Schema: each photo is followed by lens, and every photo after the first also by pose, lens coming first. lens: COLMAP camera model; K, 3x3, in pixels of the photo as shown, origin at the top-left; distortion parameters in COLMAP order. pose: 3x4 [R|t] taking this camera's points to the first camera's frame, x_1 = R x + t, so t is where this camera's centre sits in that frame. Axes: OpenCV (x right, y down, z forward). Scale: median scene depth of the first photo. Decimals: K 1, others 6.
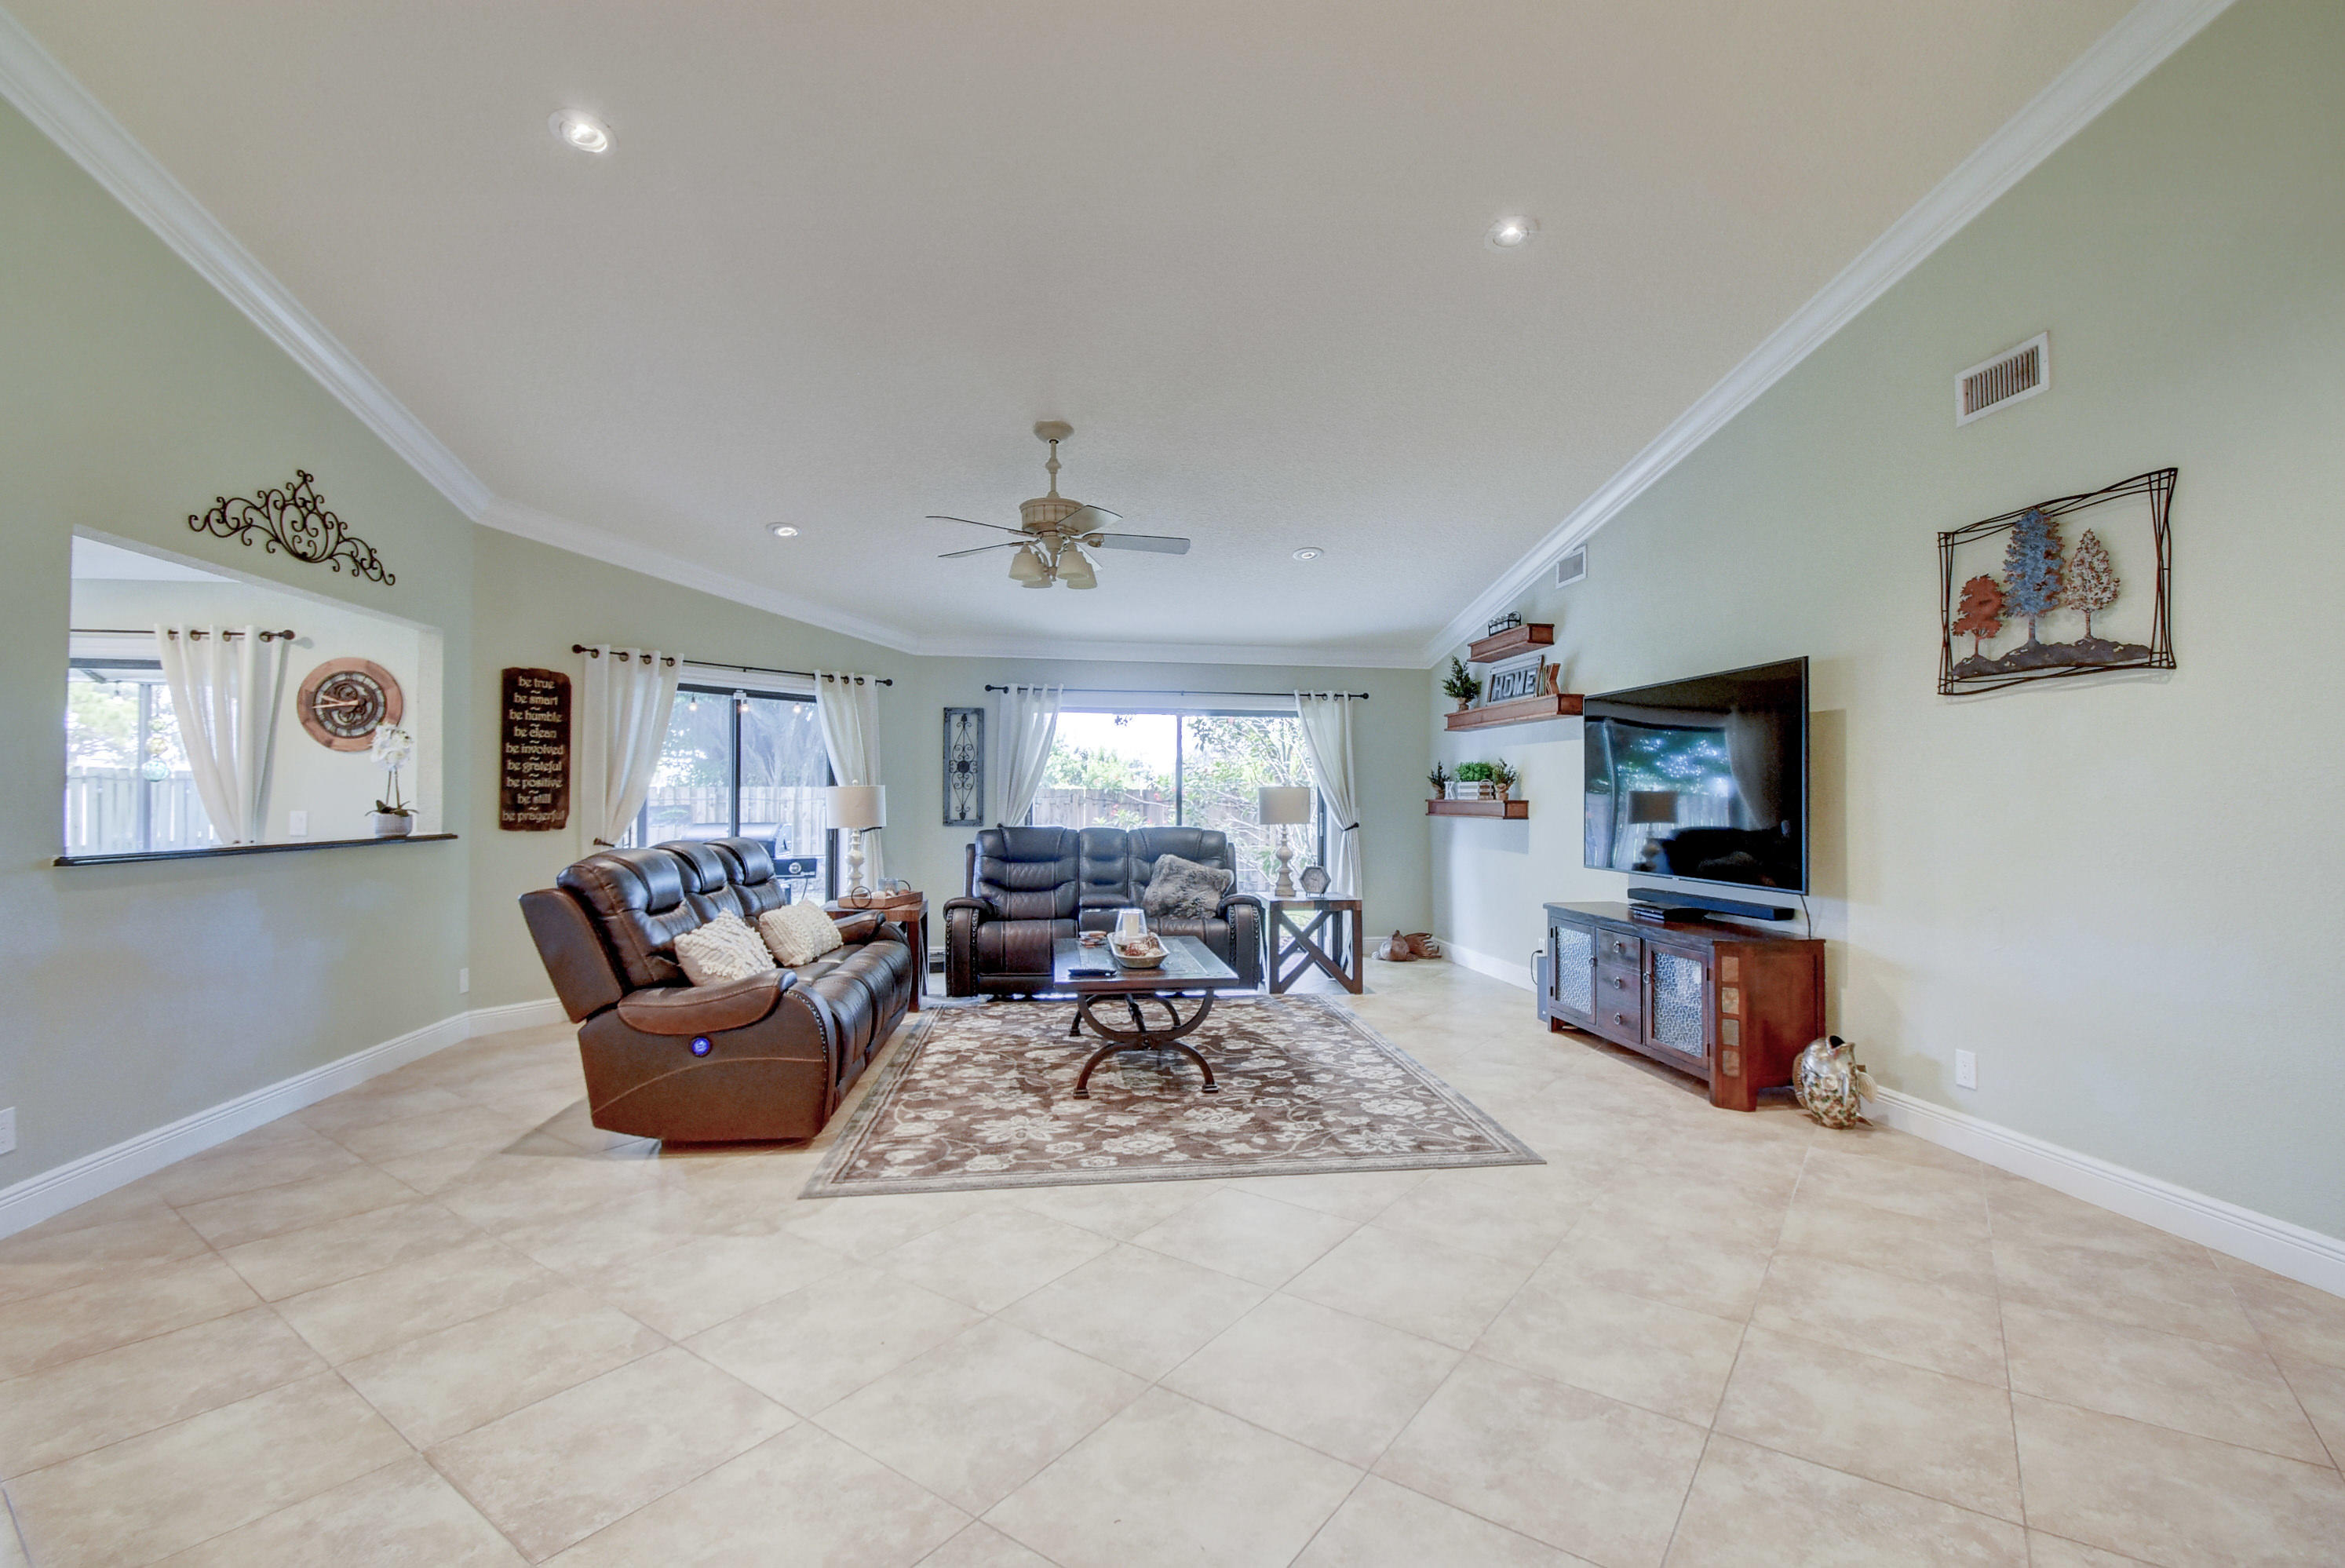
lens RADIAL K [[1038.2, 0, 1205.9], [0, 1038.2, 780.2], [0, 0, 1]] dist [0.011437, -0.014375]
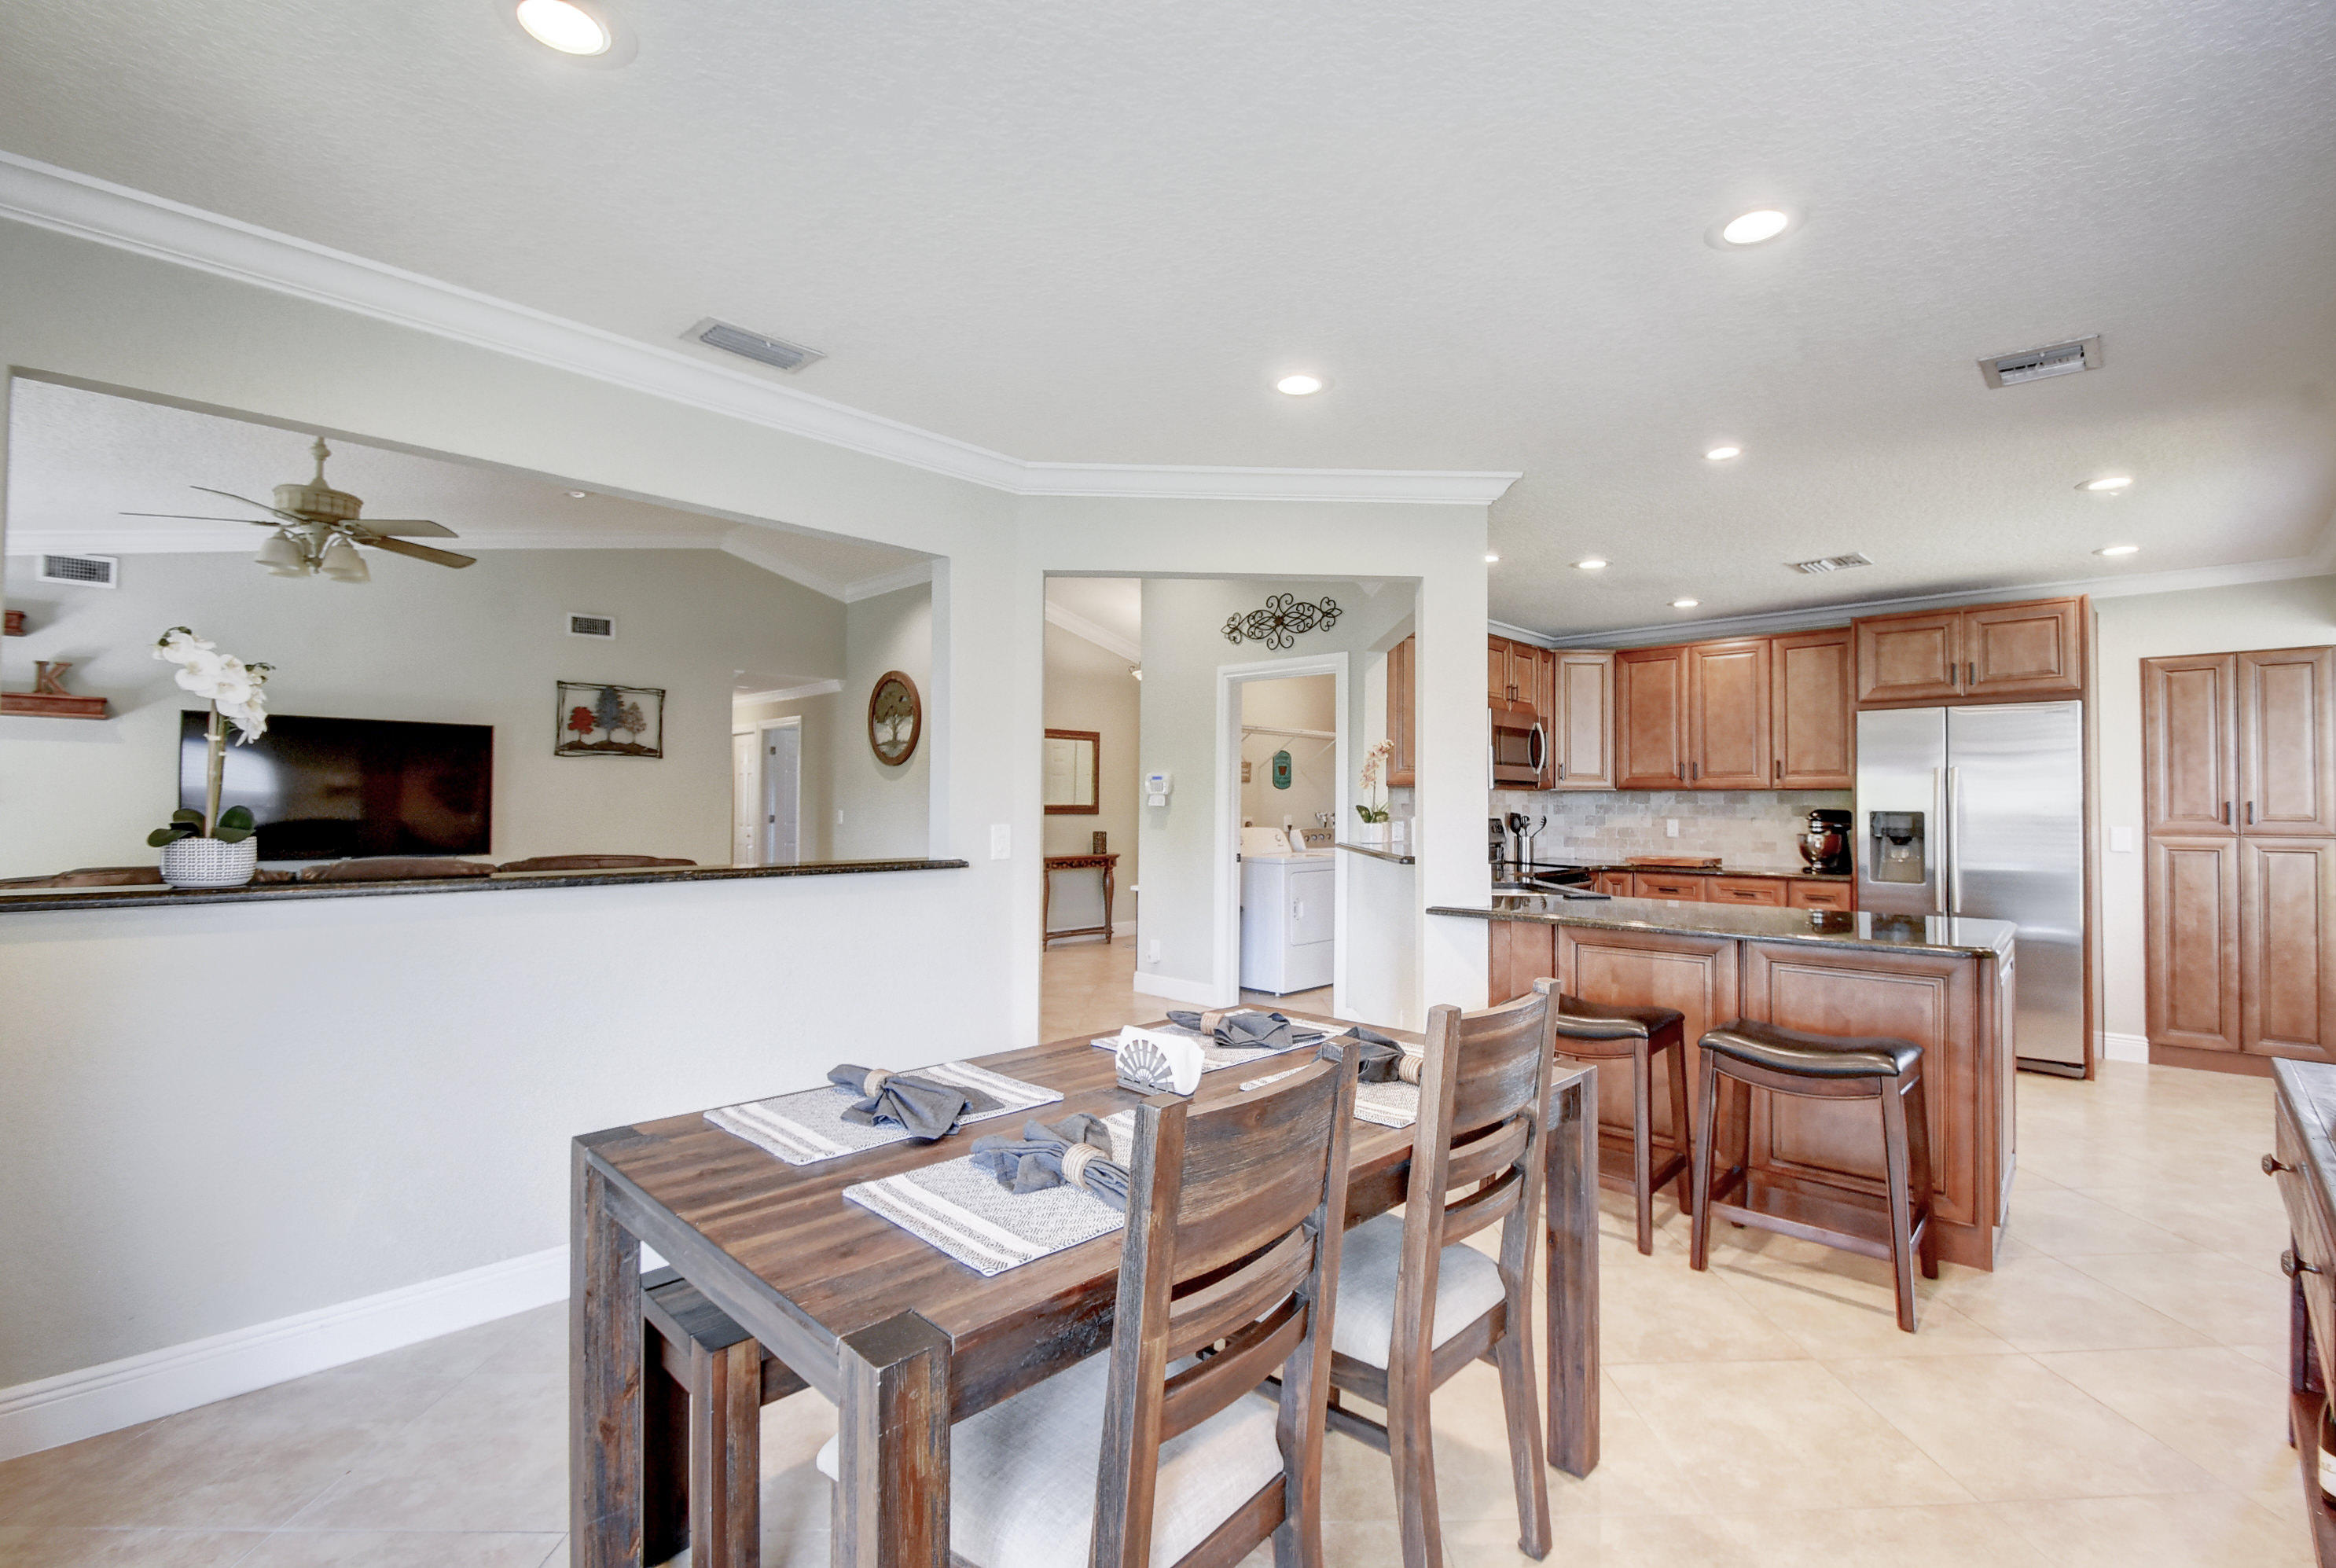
lens RADIAL K [[1007.2, 0, 1220.7], [0, 1007.2, 784.9], [0, 0, 1]] dist [-0.000243, -0.010821]
pose [[-0.609631, 0.010550, 0.792615, -1.496127], [-0.019489, 0.999410, -0.028293, 0.011108], [-0.792446, -0.032695, -0.609065, 0.969827]]
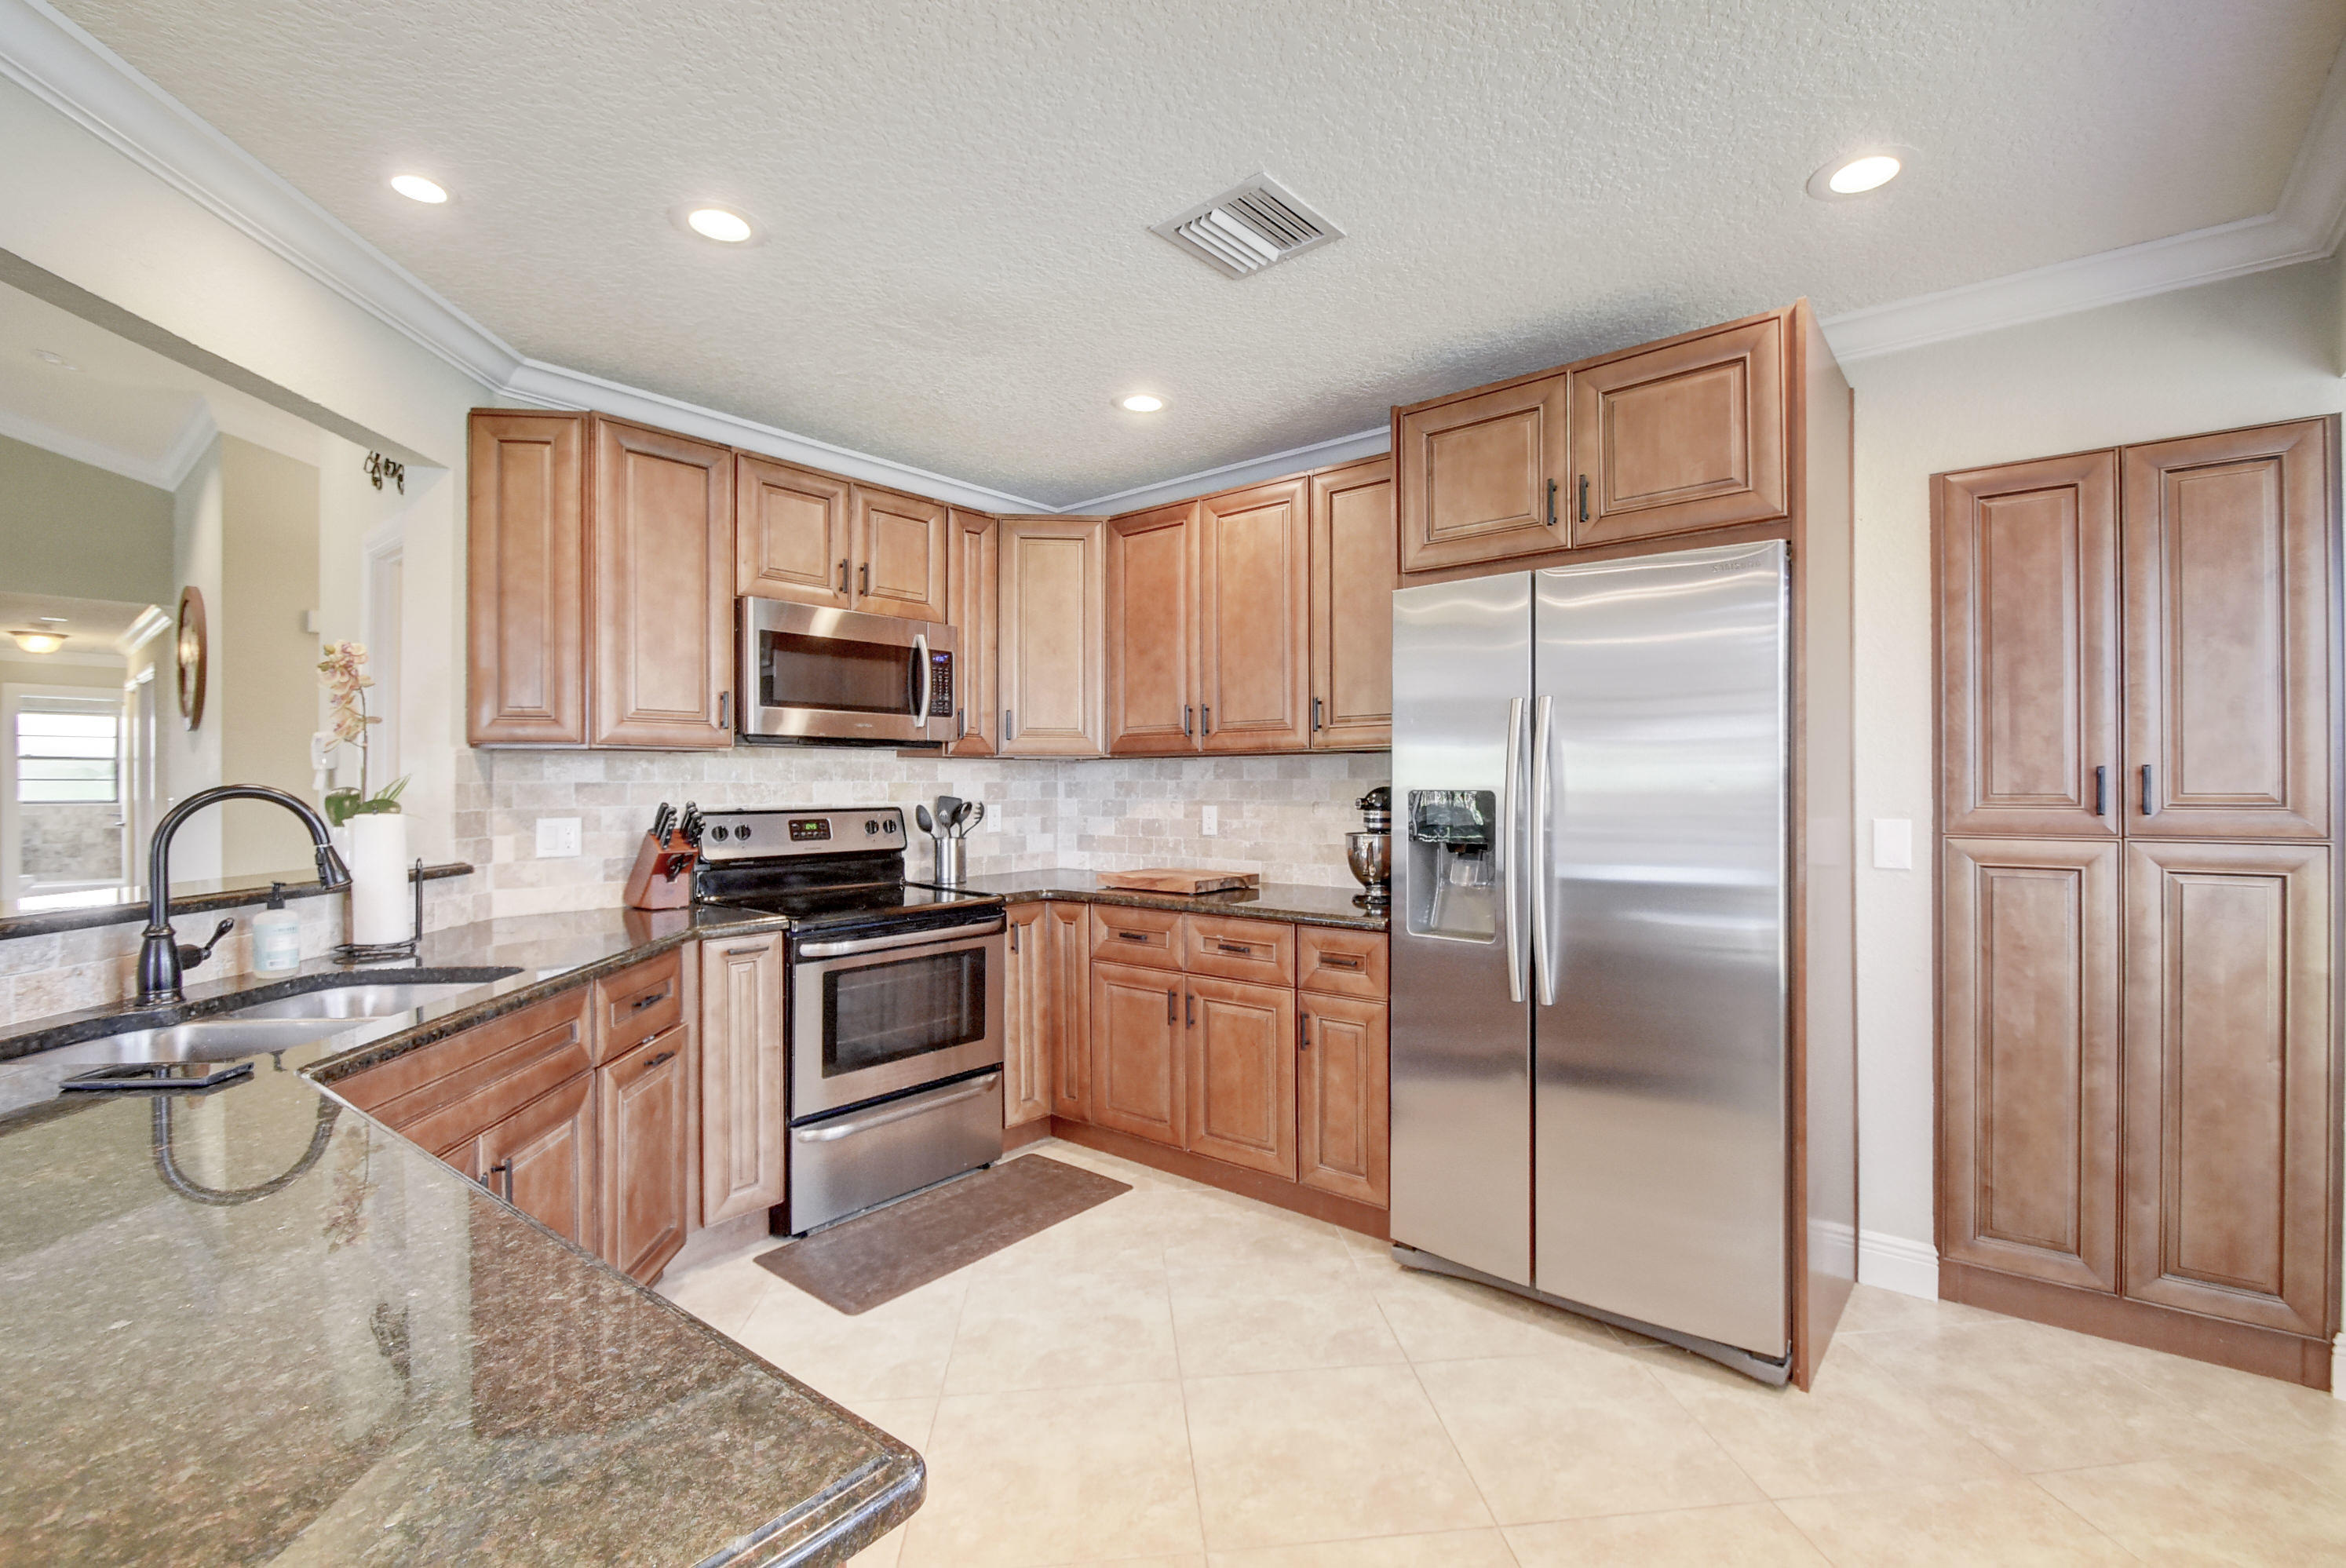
lens RADIAL K [[1028.7, 0, 1212.3], [0, 1028.7, 786.0], [0, 0, 1]] dist [0.003313, -0.012057]
pose [[-0.663849, -0.001725, 0.747865, -1.401922], [-0.011510, 0.999902, -0.007910, -0.002402], [-0.747778, -0.013859, -0.663804, 0.176896]]
